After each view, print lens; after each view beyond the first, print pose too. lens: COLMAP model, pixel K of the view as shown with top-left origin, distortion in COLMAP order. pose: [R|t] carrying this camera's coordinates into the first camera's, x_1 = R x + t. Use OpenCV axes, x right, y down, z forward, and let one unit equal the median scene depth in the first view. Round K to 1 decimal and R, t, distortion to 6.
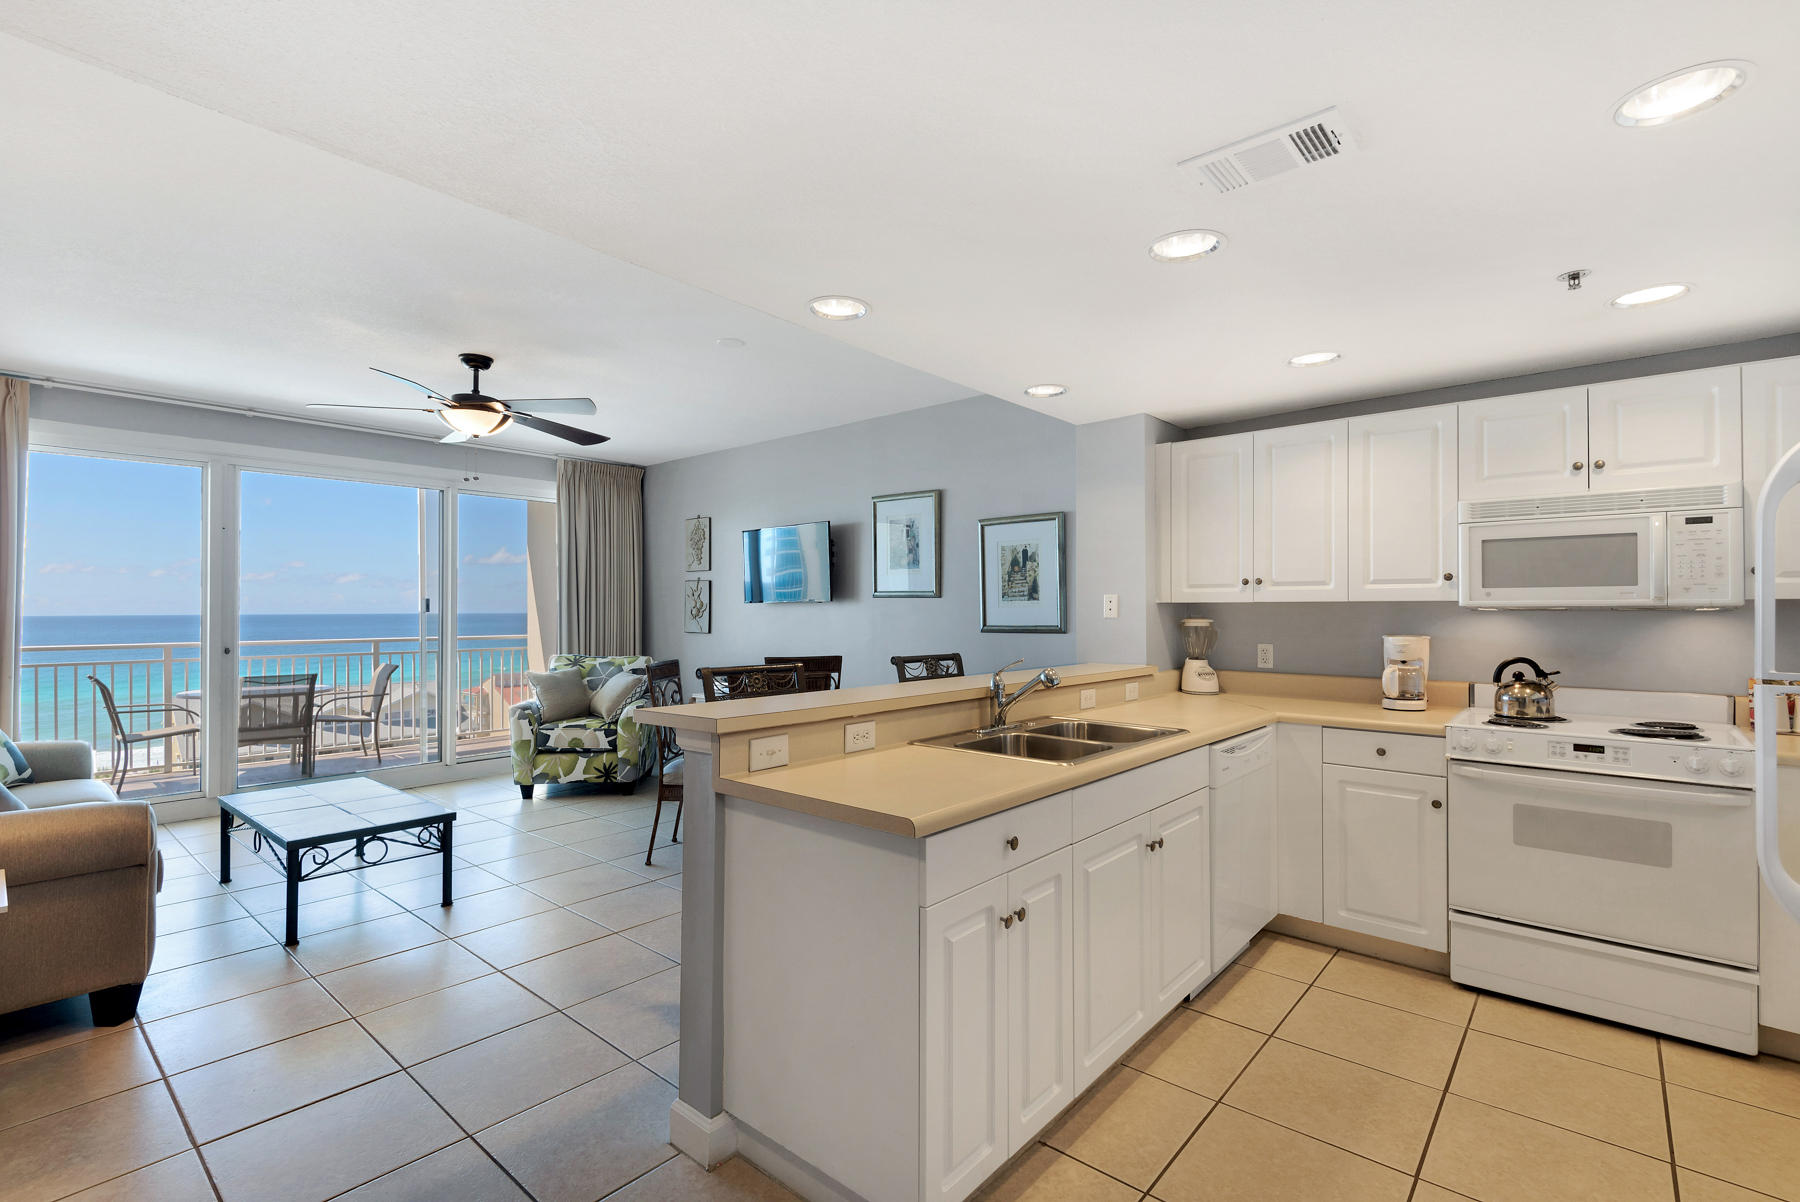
lens RADIAL K [[810.3, 0, 907.5], [0, 810.3, 601.7], [0, 0, 1]] dist [0.031967, -0.018575]
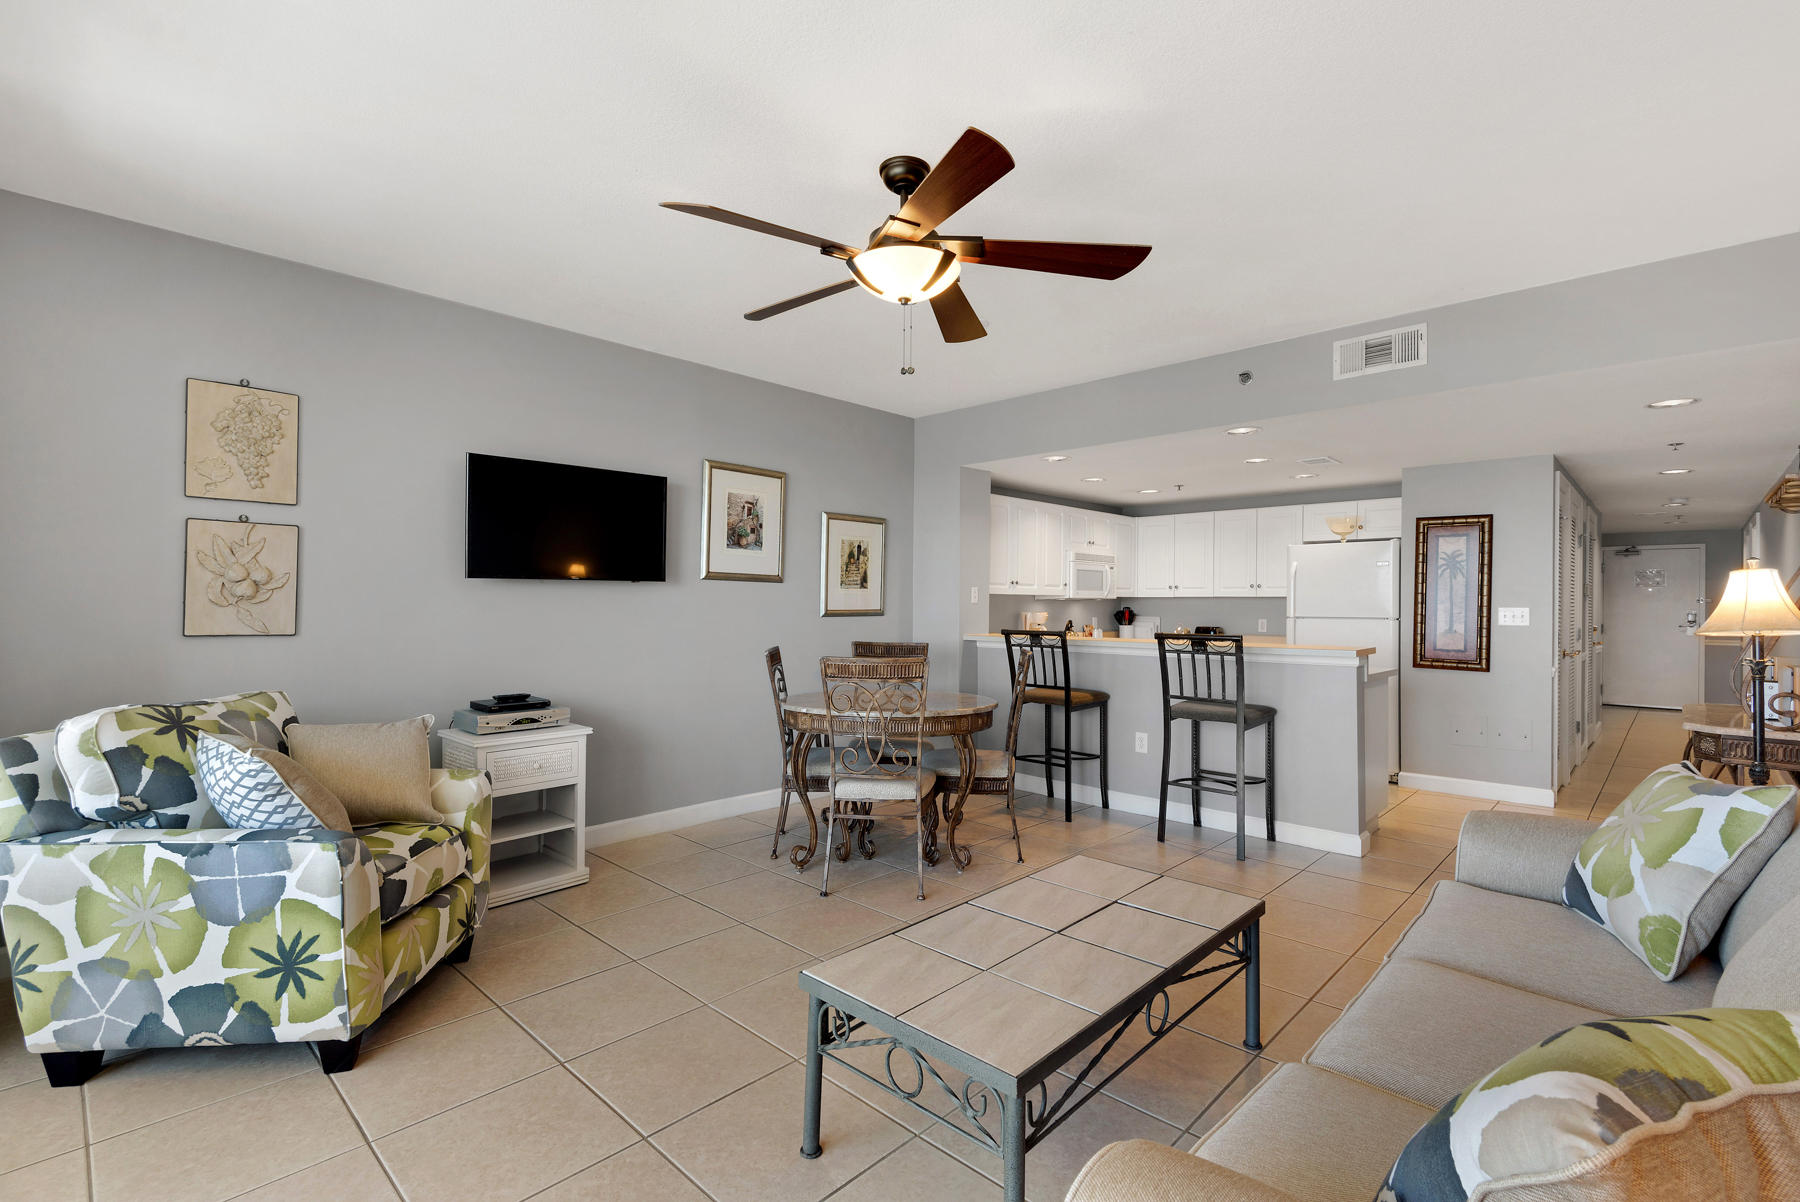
lens RADIAL K [[810.3, 0, 909.8], [0, 810.3, 600.6], [0, 0, 1]] dist [0.031967, -0.018575]
pose [[0.045766, 0.007162, 0.998927, -1.152143], [-0.016299, 0.999847, -0.006421, 0.025320], [-0.998819, -0.015988, 0.045876, 0.982722]]
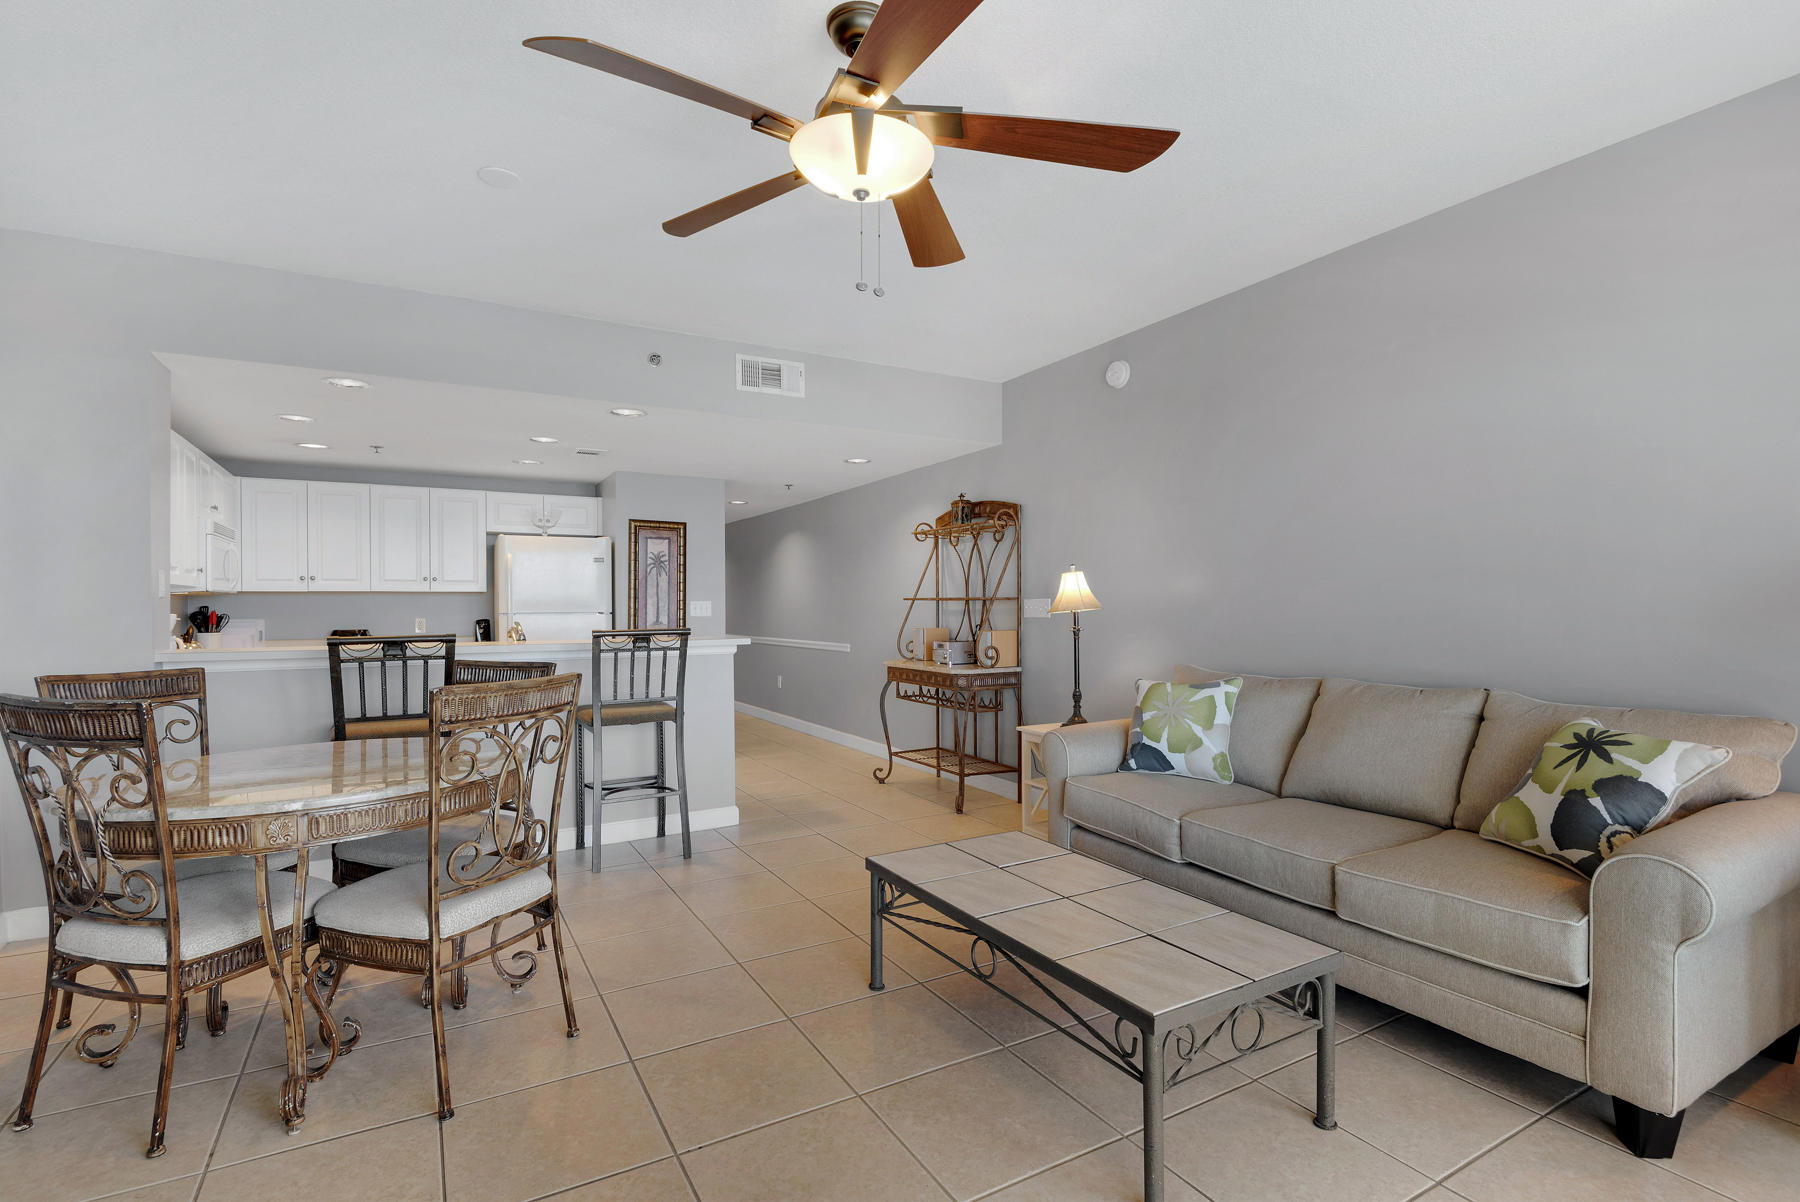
lens RADIAL K [[840.5, 0, 910.8], [0, 840.5, 602.2], [0, 0, 1]] dist [-0.000068, -0.008526]
pose [[-0.946855, 0.009097, 0.321533, -0.722026], [0.004746, 0.999886, -0.014313, 0.038700], [-0.321626, -0.012027, -0.946790, 1.471731]]
